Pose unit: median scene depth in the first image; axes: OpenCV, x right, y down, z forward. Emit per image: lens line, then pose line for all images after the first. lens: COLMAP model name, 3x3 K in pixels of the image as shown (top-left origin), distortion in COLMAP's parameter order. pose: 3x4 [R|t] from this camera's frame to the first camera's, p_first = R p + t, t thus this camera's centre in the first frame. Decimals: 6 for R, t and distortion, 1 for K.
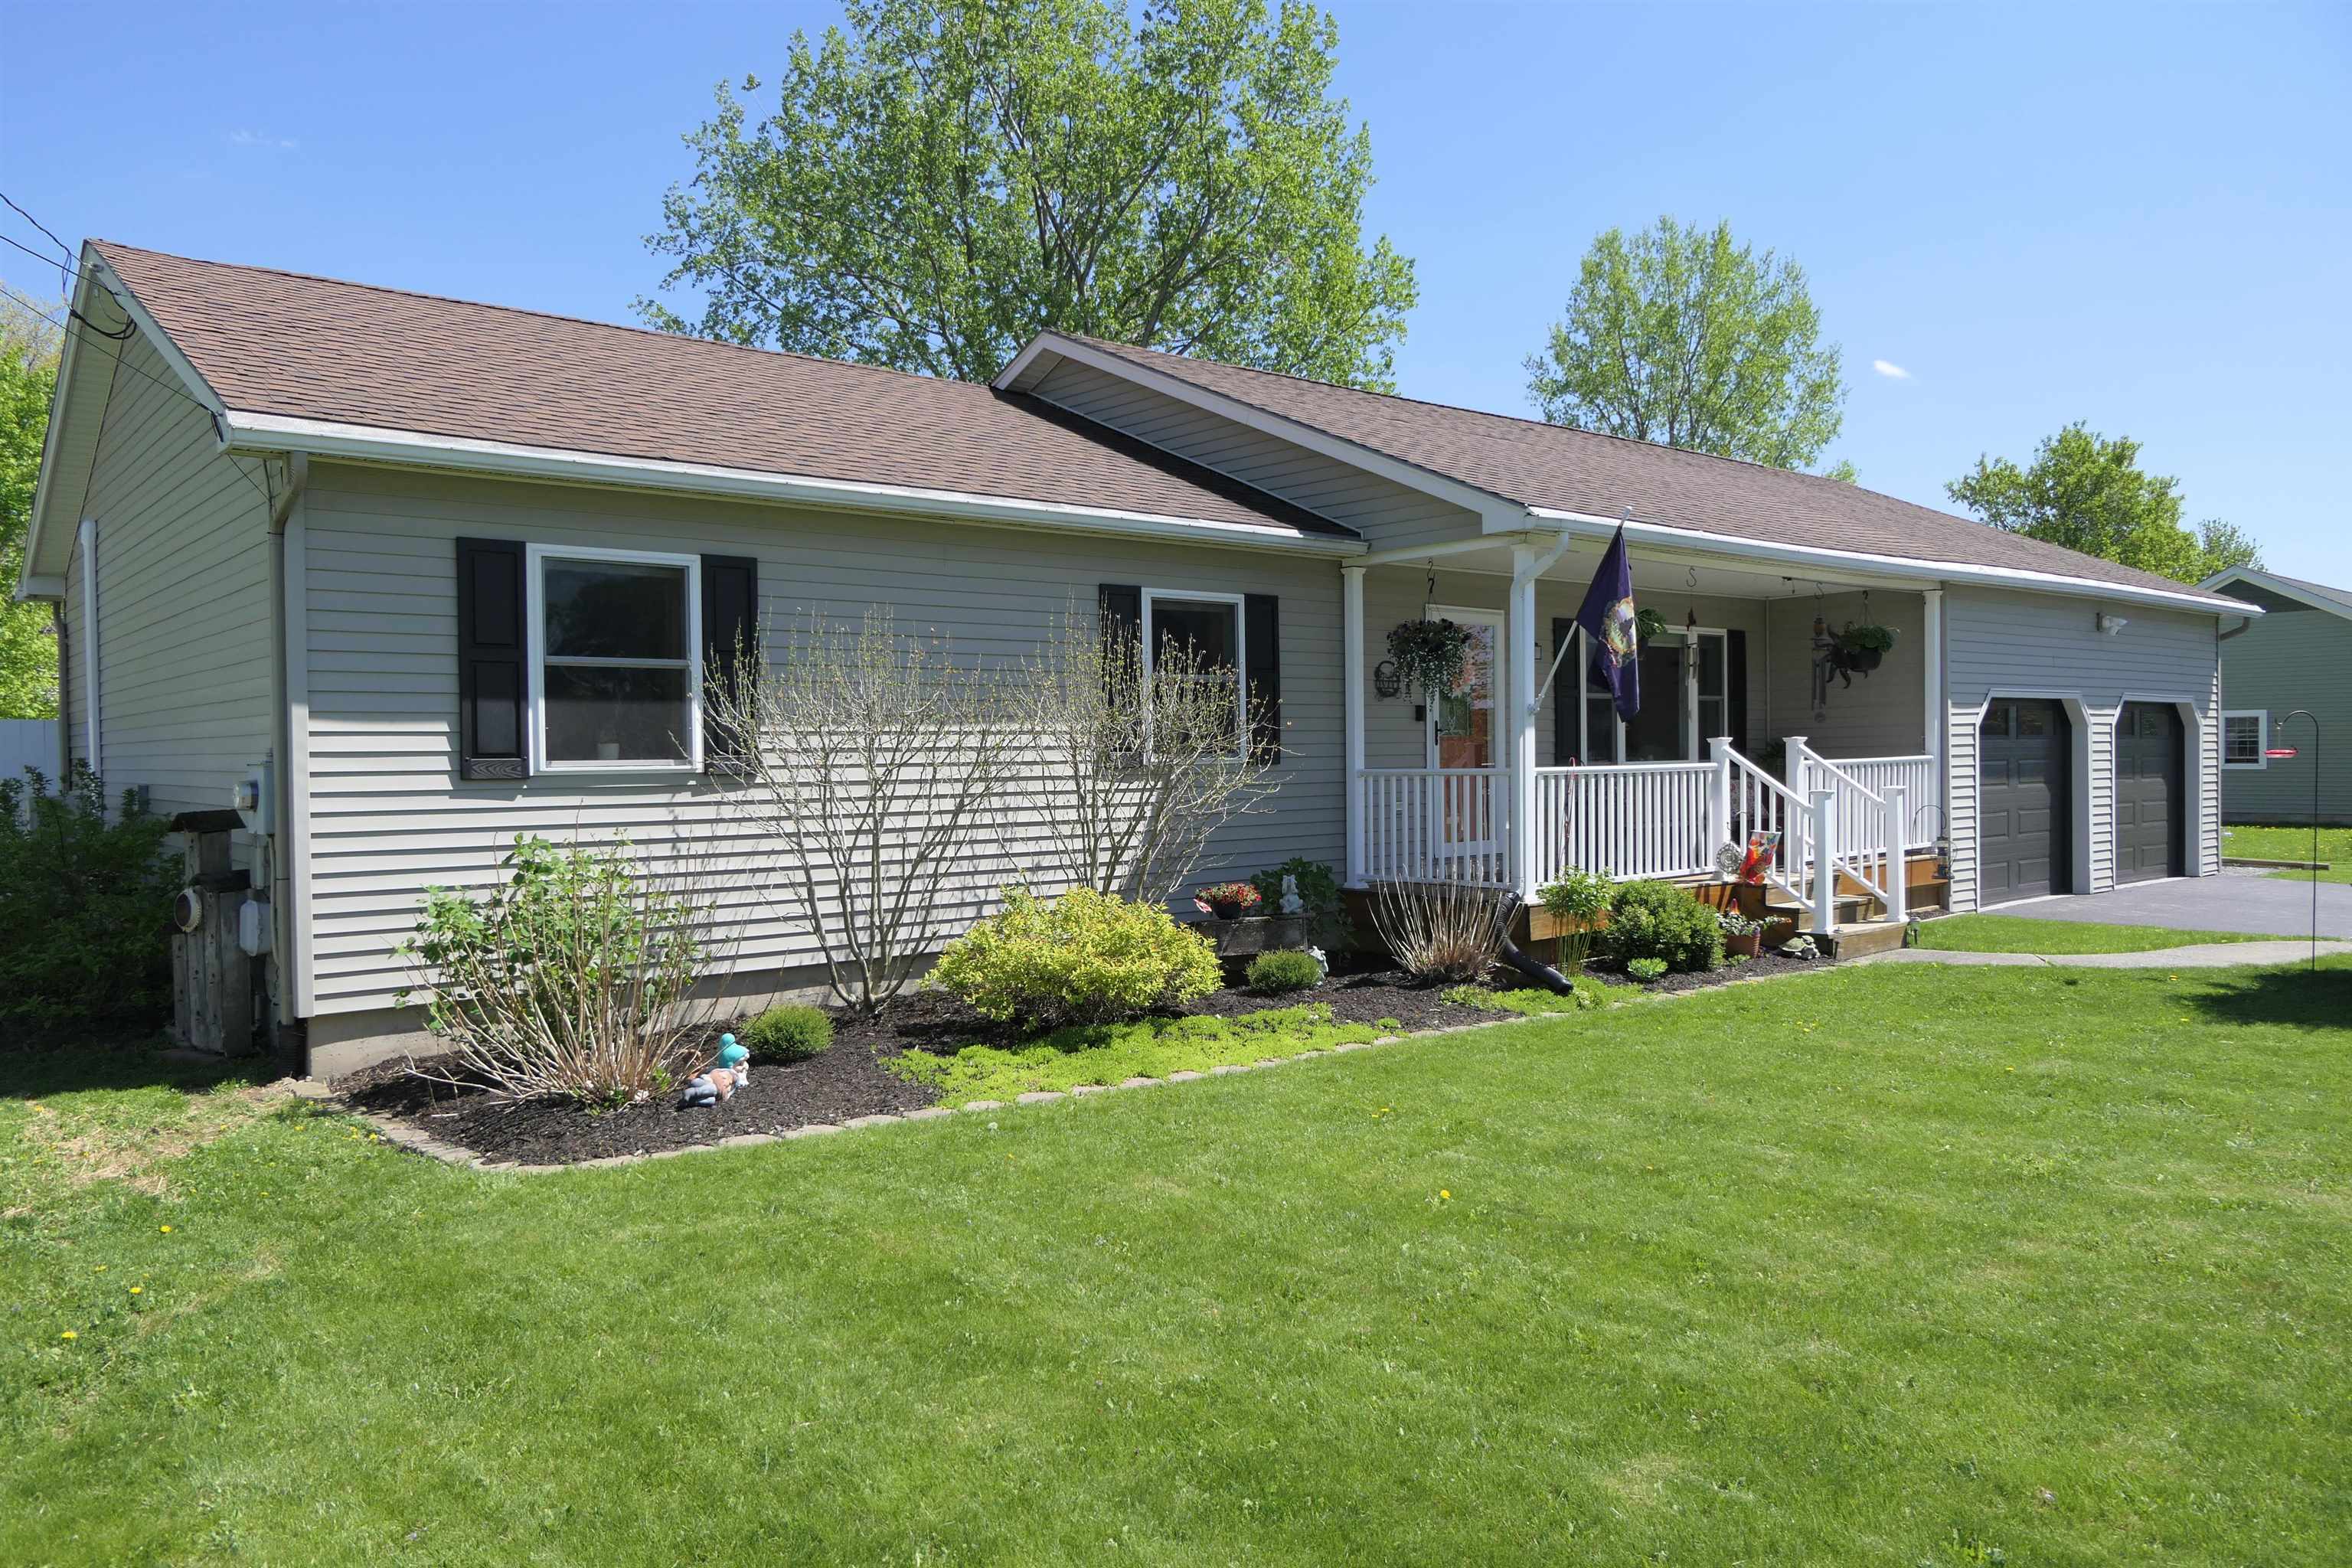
lens RADIAL K [[1785.2, 0, 1176.0], [0, 1785.2, 784.0], [0, 0, 1]] dist [0.039675, 0.000175]
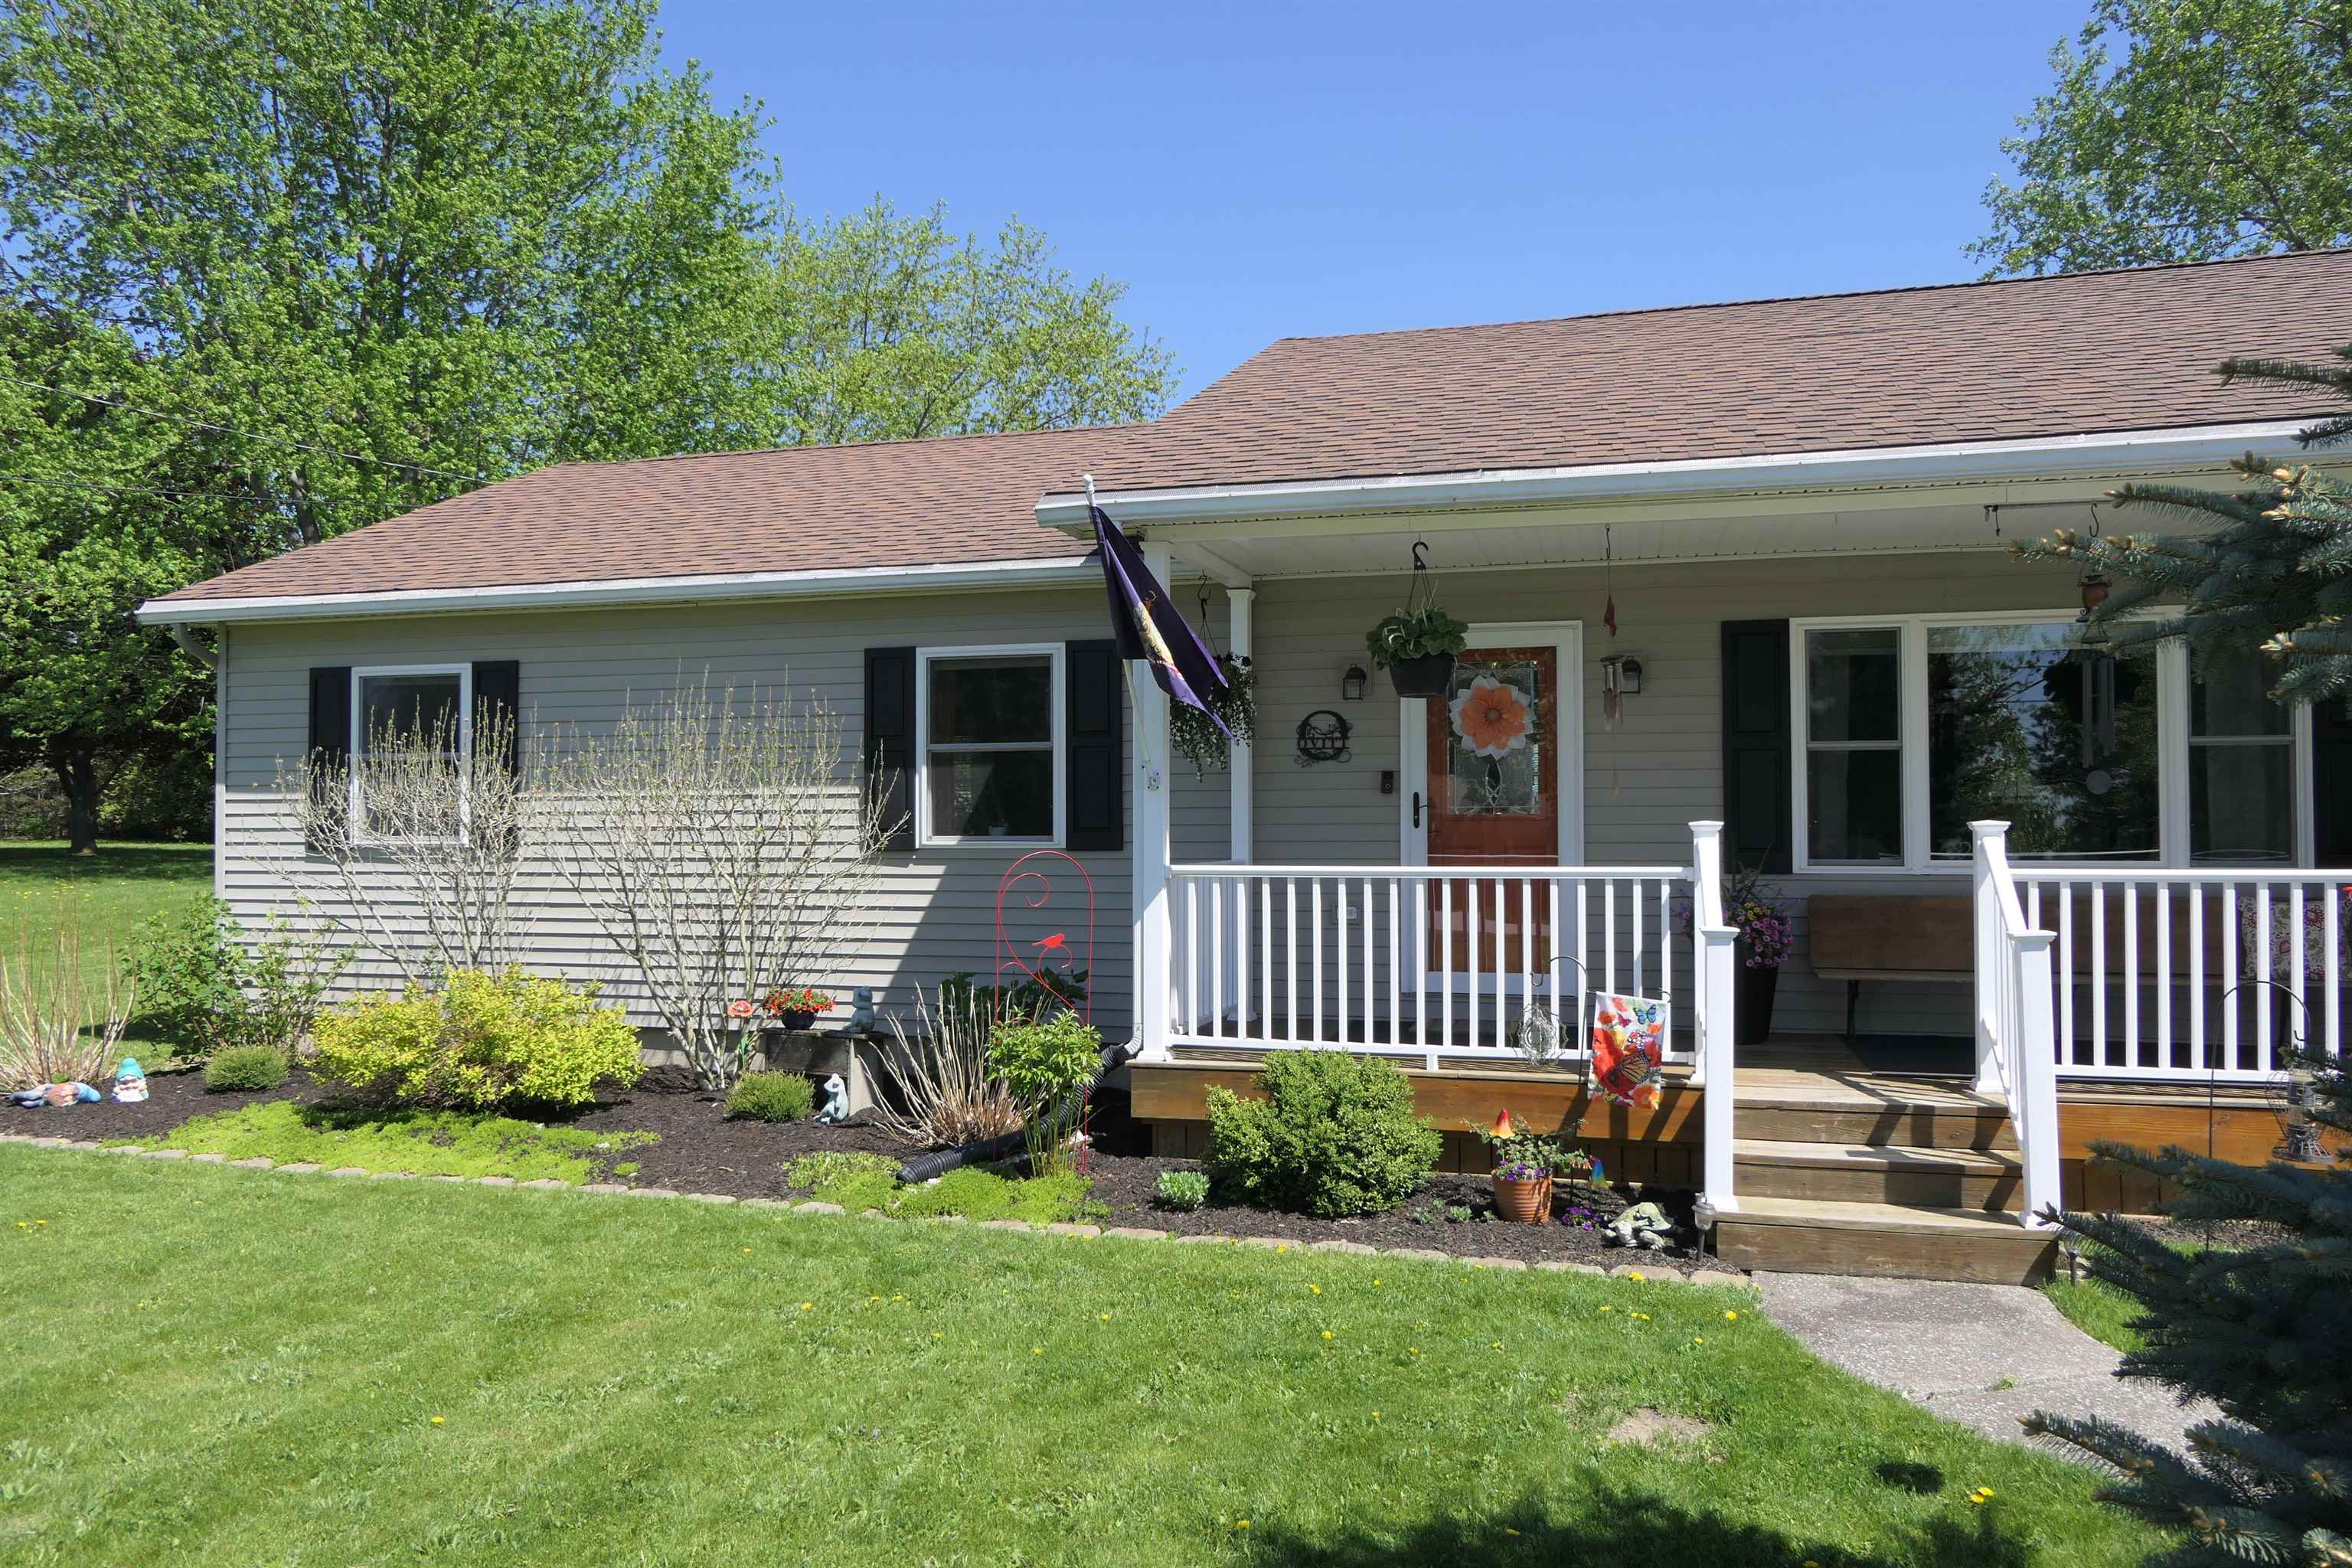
lens RADIAL K [[1636.4, 0, 1176.0], [0, 1636.4, 784.0], [0, 0, 1]] dist [-0.012050, -0.000032]
pose [[0.532591, -0.014243, -0.846253, 0.731336], [-0.019821, 0.999374, -0.029295, -0.020978], [0.846140, 0.032375, 0.531976, 0.673846]]
